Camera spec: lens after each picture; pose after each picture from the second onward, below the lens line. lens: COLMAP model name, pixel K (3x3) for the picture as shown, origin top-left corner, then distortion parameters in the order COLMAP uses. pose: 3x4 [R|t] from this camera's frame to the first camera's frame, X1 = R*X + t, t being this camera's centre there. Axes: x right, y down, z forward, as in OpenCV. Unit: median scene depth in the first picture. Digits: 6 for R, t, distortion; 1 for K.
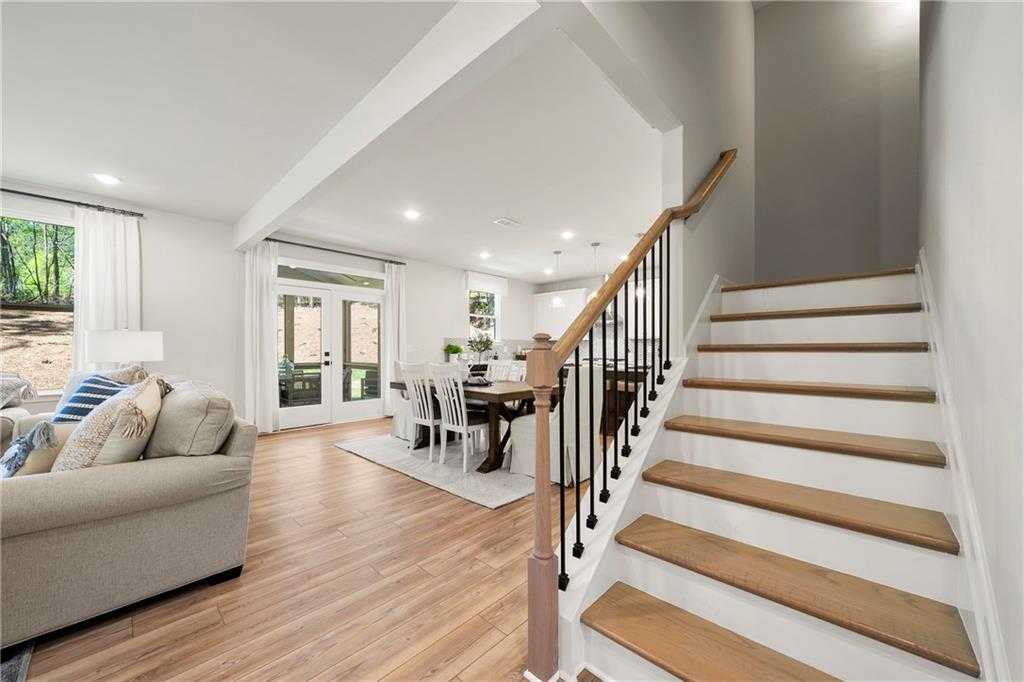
lens RADIAL K [[376.2, 0, 514.8], [0, 376.2, 344.5], [0, 0, 1]] dist [-0.008799, 0.000212]
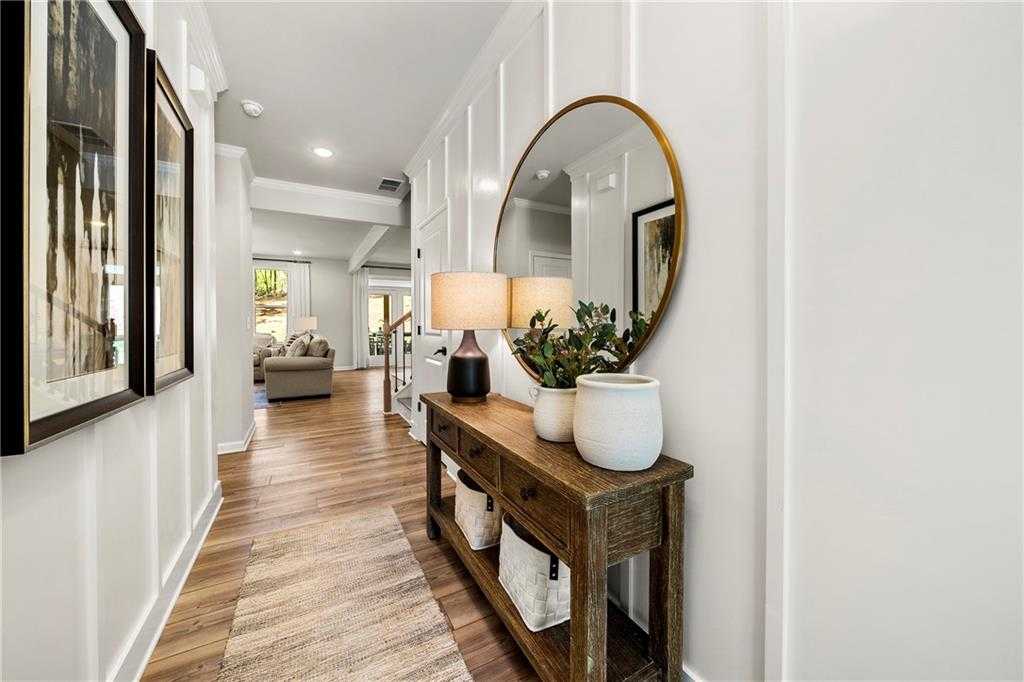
lens RADIAL K [[370.6, 0, 499.7], [0, 370.6, 322.4], [0, 0, 1]] dist [-0.000690, -0.000017]
pose [[0.942814, 0.001312, -0.333318, 0.604449], [0.001221, 0.999972, 0.007388, -0.010455], [0.333318, -0.007372, 0.942786, -0.534114]]
